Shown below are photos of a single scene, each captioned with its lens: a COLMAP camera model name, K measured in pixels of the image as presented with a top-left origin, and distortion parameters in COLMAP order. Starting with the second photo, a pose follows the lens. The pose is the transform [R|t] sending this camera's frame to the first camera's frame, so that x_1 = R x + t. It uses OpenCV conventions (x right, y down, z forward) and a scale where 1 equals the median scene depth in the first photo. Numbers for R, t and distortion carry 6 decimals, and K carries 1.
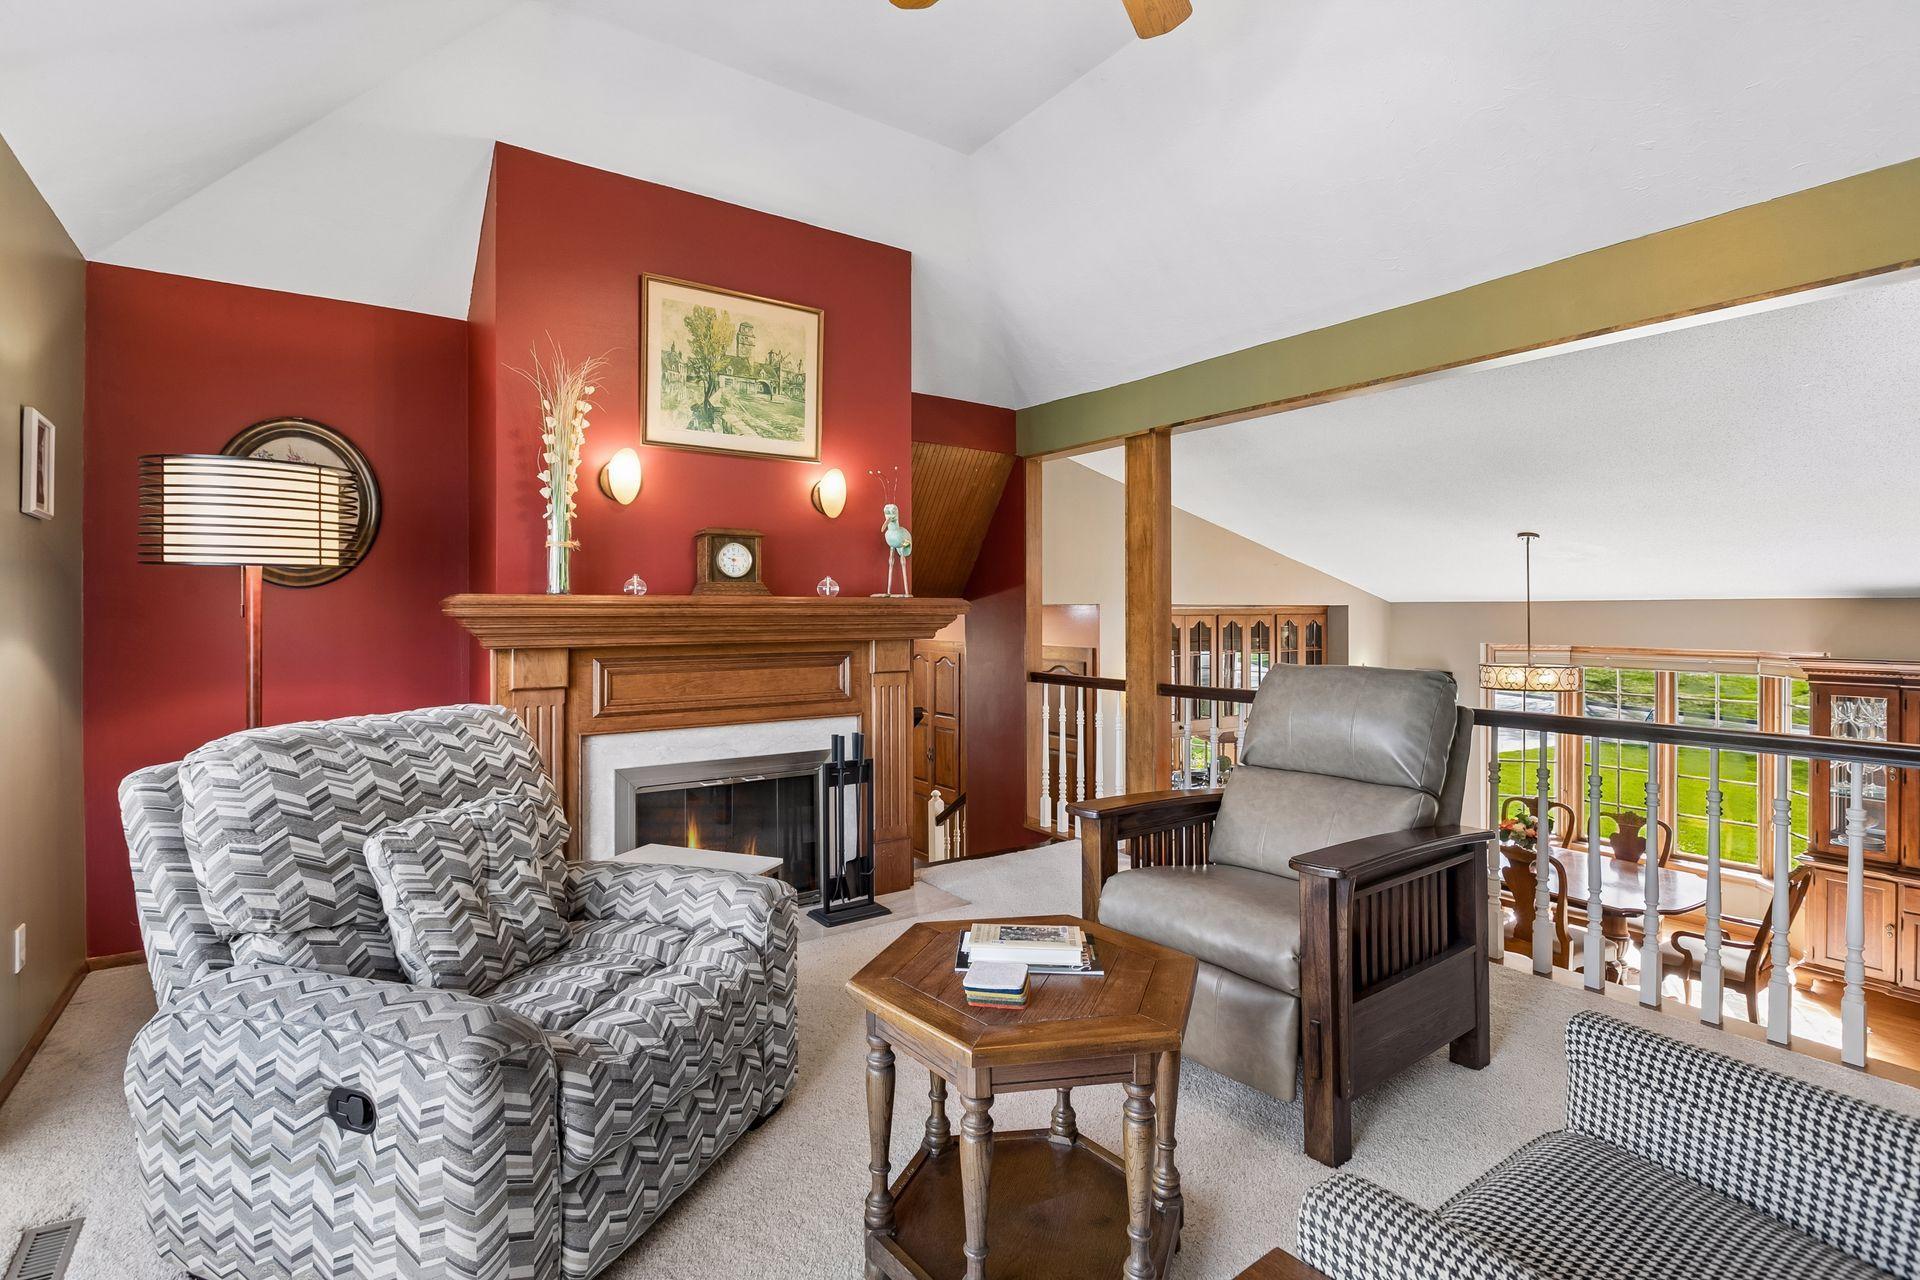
lens RADIAL K [[893.3, 0, 945.7], [0, 893.3, 627.4], [0, 0, 1]] dist [-0.001504, -0.004720]
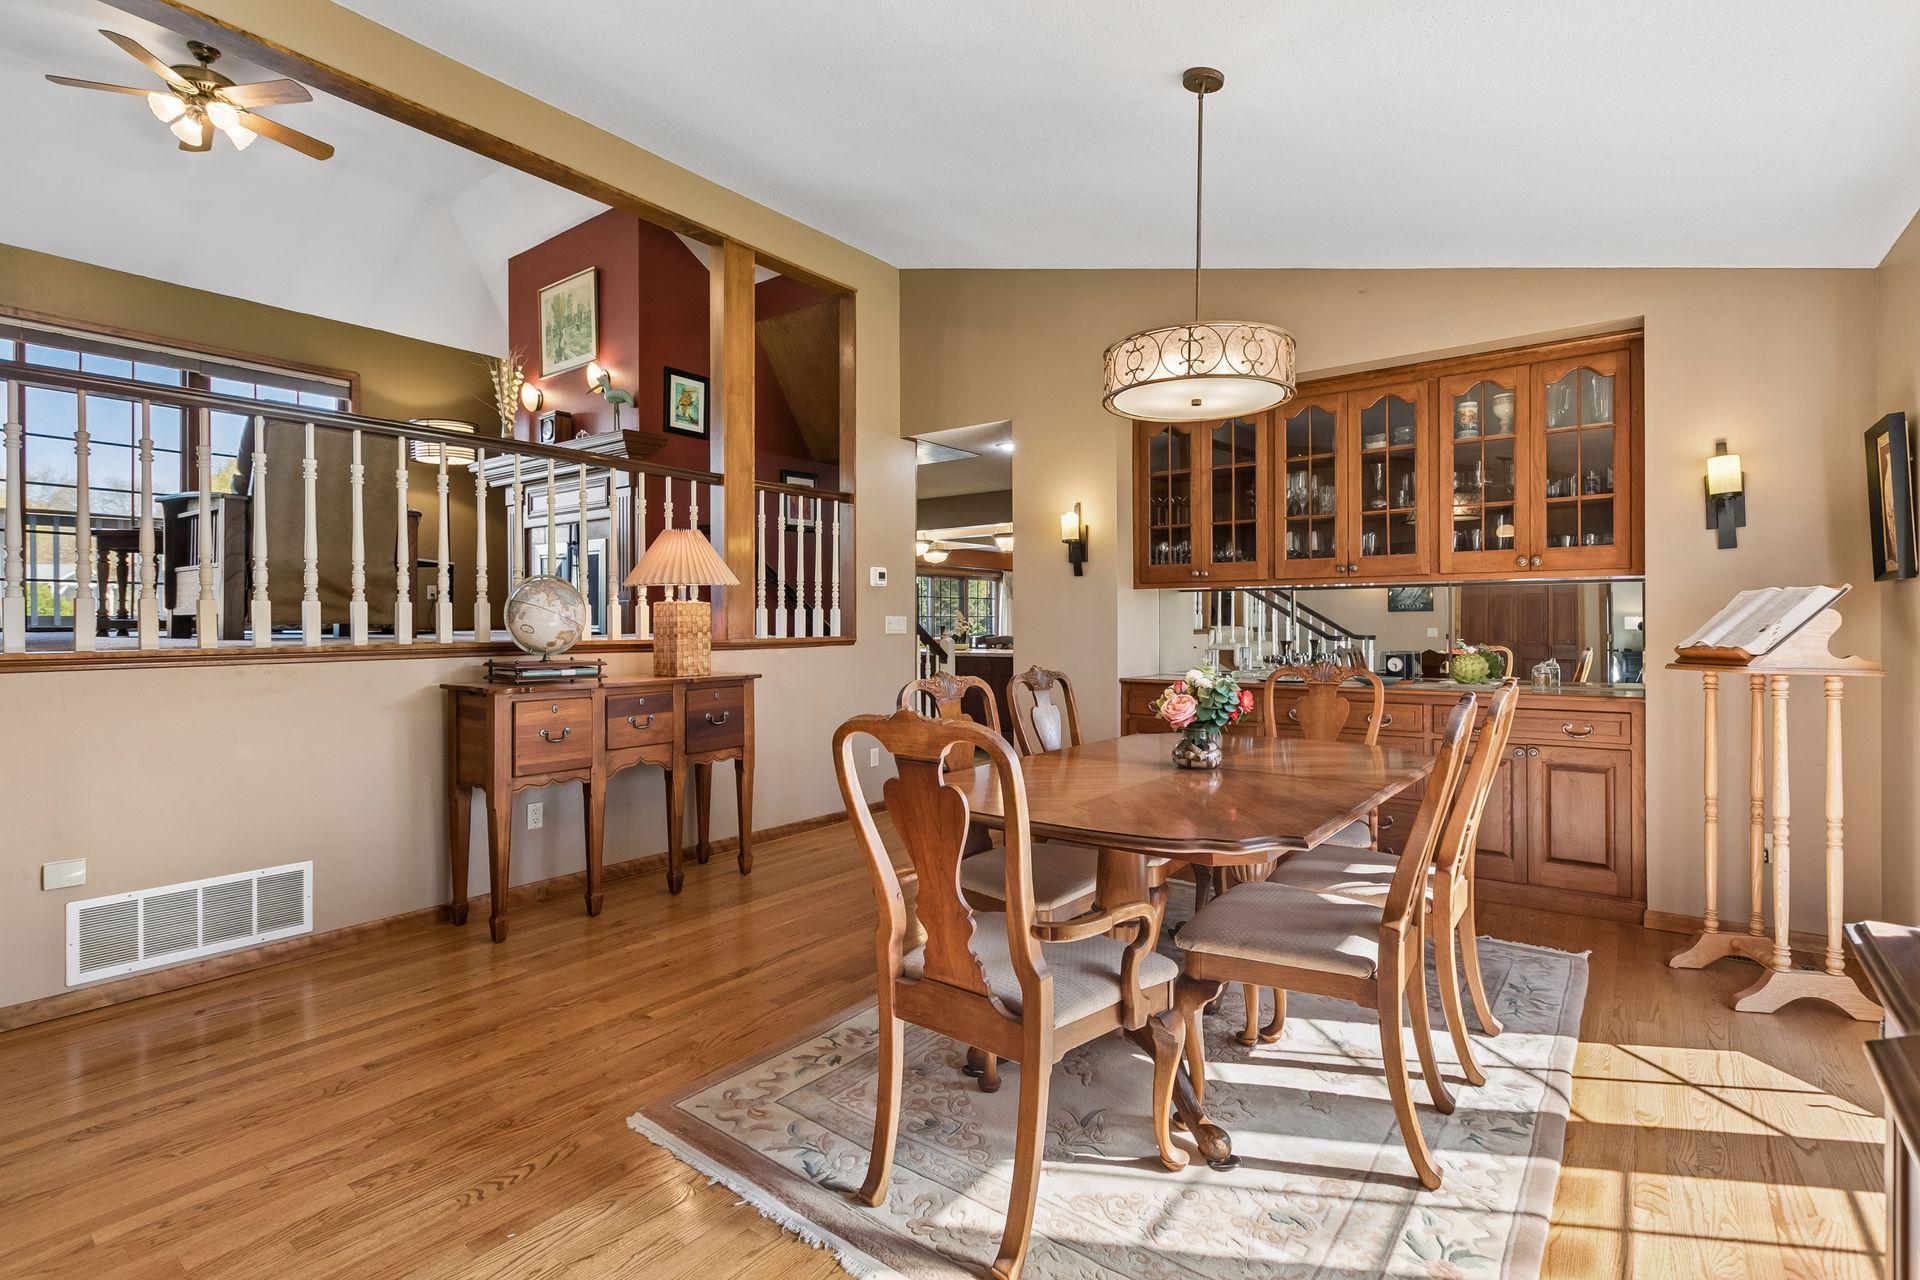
lens RADIAL K [[893.3, 0, 945.7], [0, 893.3, 627.4], [0, 0, 1]] dist [-0.001504, -0.004720]
pose [[0.299344, 0.001883, -0.954143, 1.705528], [-0.009604, 0.999953, -0.001039, 0.312432], [0.954097, 0.009475, 0.299348, 1.223117]]
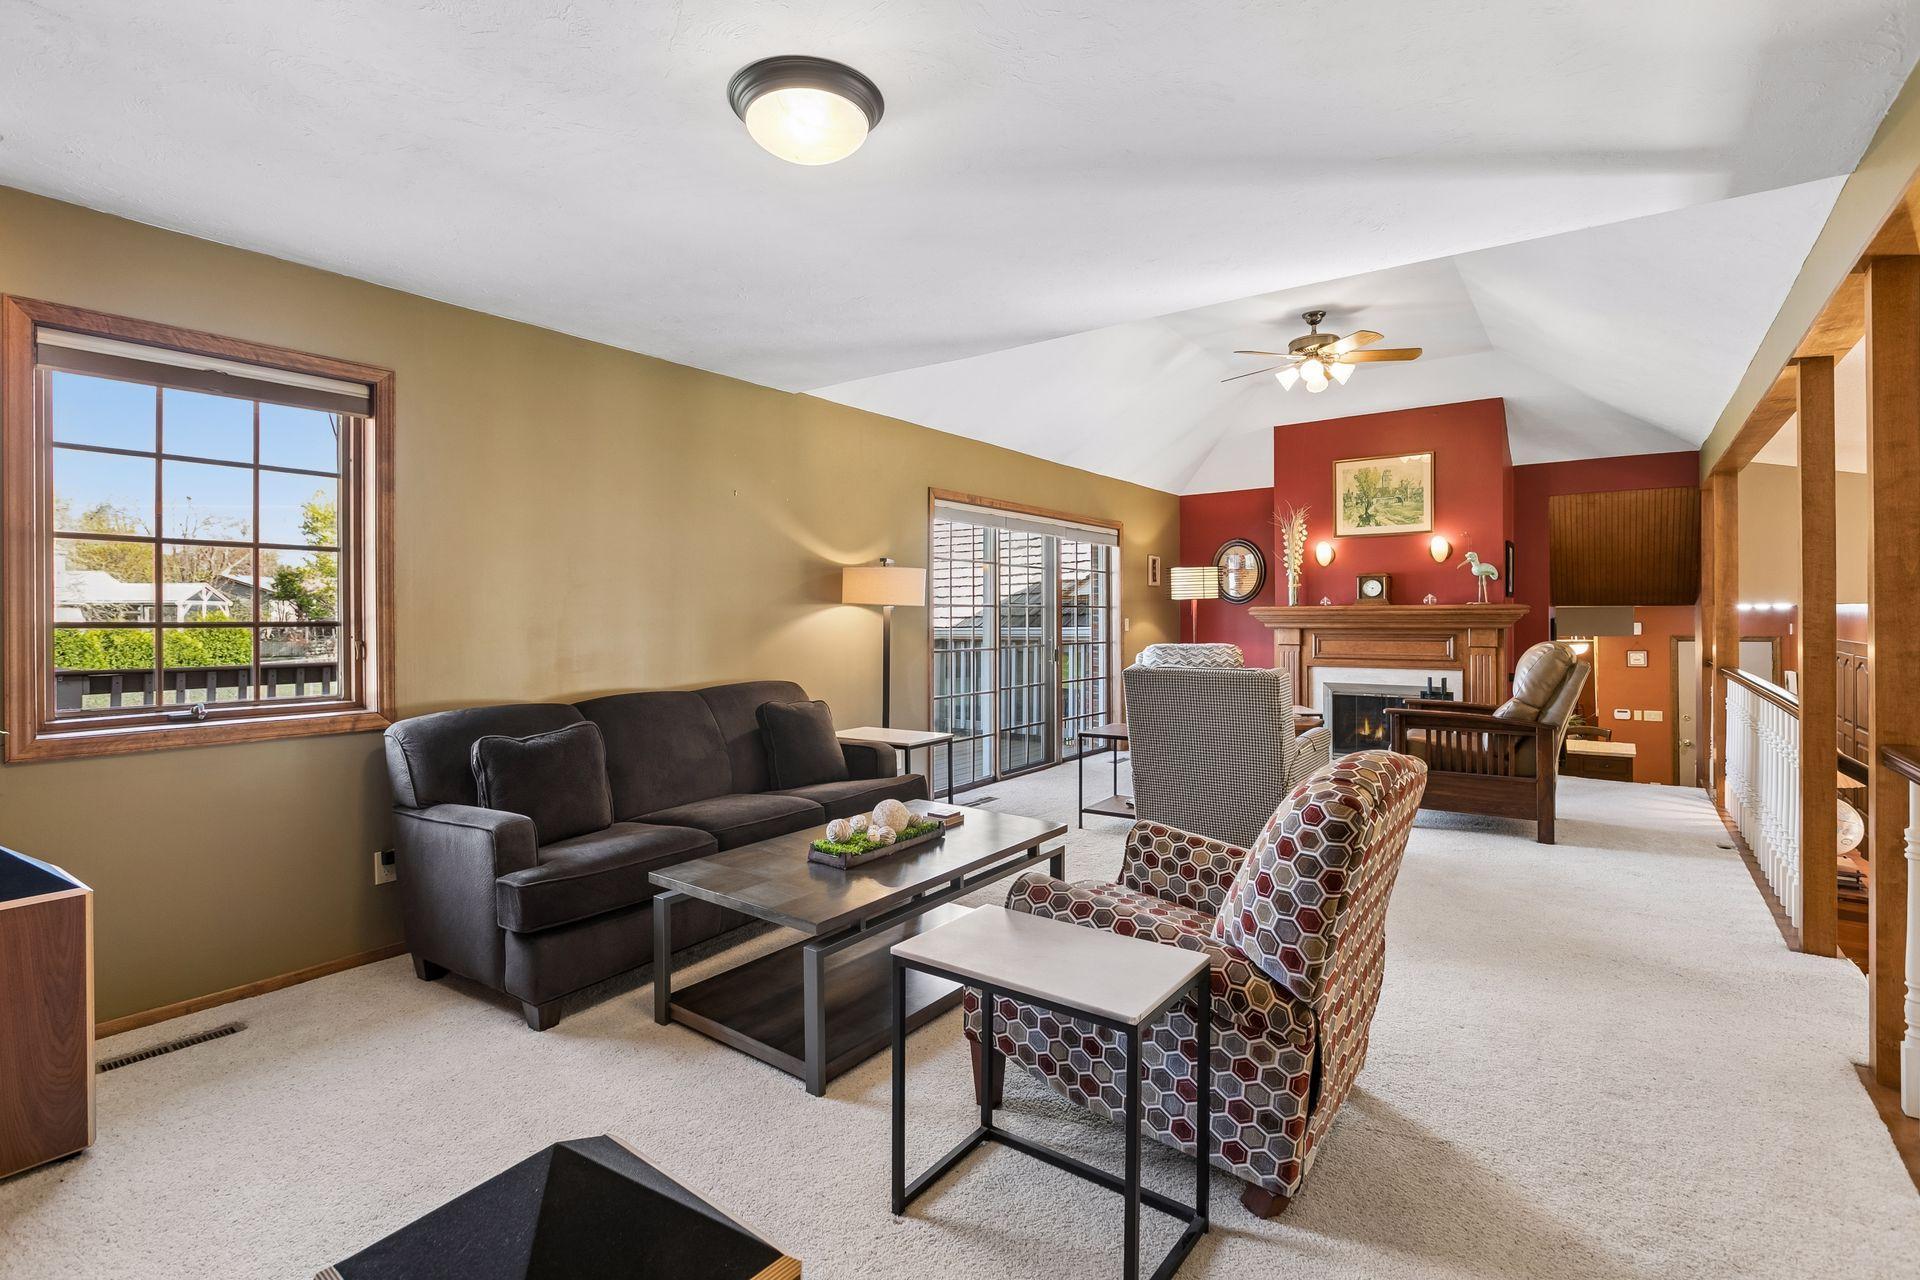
lens RADIAL K [[893.3, 0, 945.7], [0, 893.3, 627.4], [0, 0, 1]] dist [-0.001504, -0.004720]
pose [[0.320230, 0.015704, -0.947210, 1.419497], [-0.003881, 0.999876, 0.015265, -0.011931], [0.947332, -0.001212, 0.320251, -0.611999]]
